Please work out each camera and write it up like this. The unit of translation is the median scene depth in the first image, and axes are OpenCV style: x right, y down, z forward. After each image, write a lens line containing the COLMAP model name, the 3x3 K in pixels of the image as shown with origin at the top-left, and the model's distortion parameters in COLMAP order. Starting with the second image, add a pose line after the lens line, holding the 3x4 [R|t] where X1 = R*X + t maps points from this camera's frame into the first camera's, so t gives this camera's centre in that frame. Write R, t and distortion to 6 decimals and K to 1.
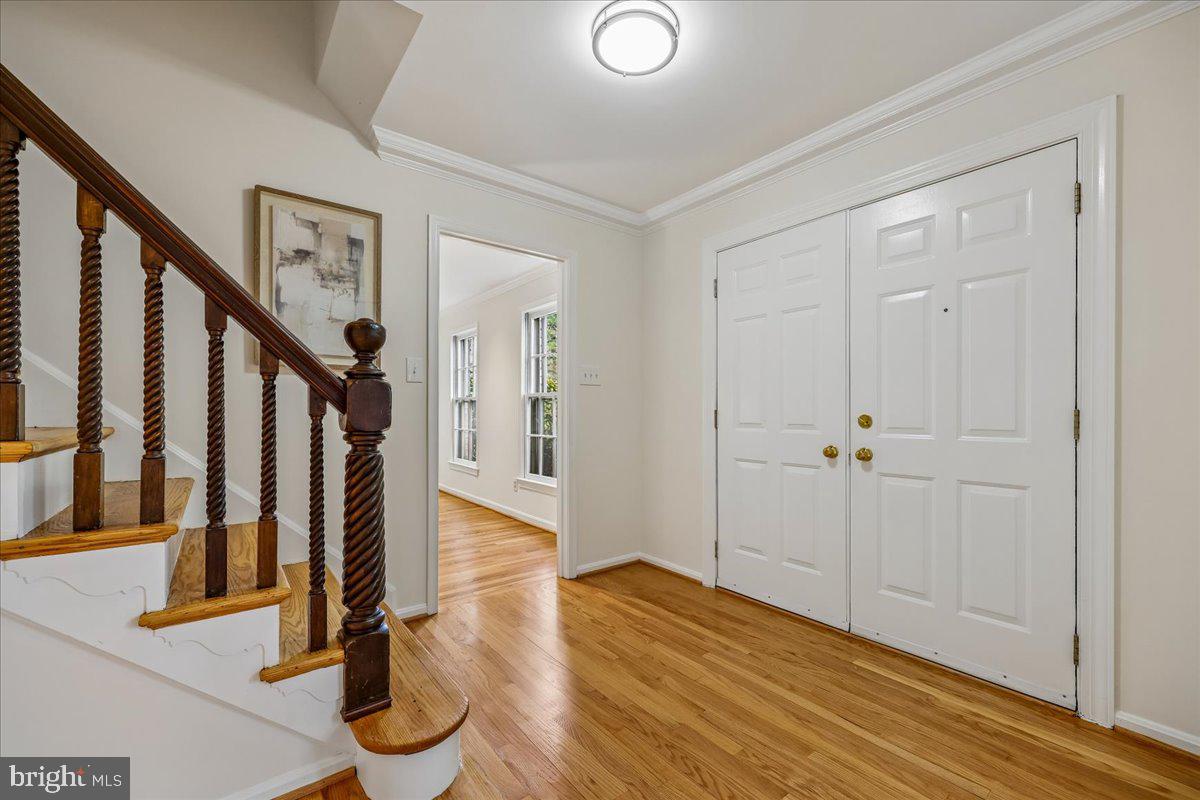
lens RADIAL K [[485.9, 0, 606.7], [0, 485.9, 408.1], [0, 0, 1]] dist [0.000693, 0.000029]
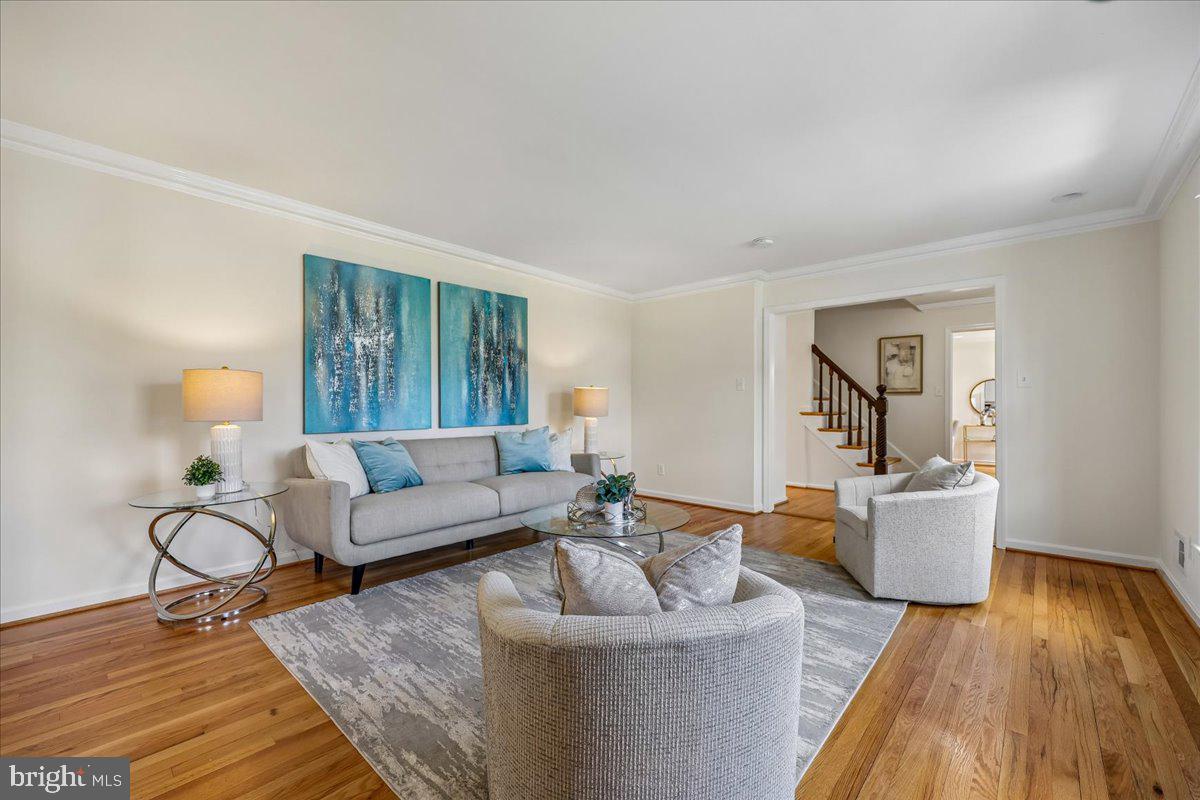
lens RADIAL K [[485.9, 0, 606.7], [0, 485.9, 408.1], [0, 0, 1]] dist [0.000693, 0.000029]
pose [[0.170908, 0.006983, -0.985262, 3.056784], [0.001796, 0.999971, 0.007399, -0.024350], [0.985285, -0.003034, 0.170891, -1.911298]]
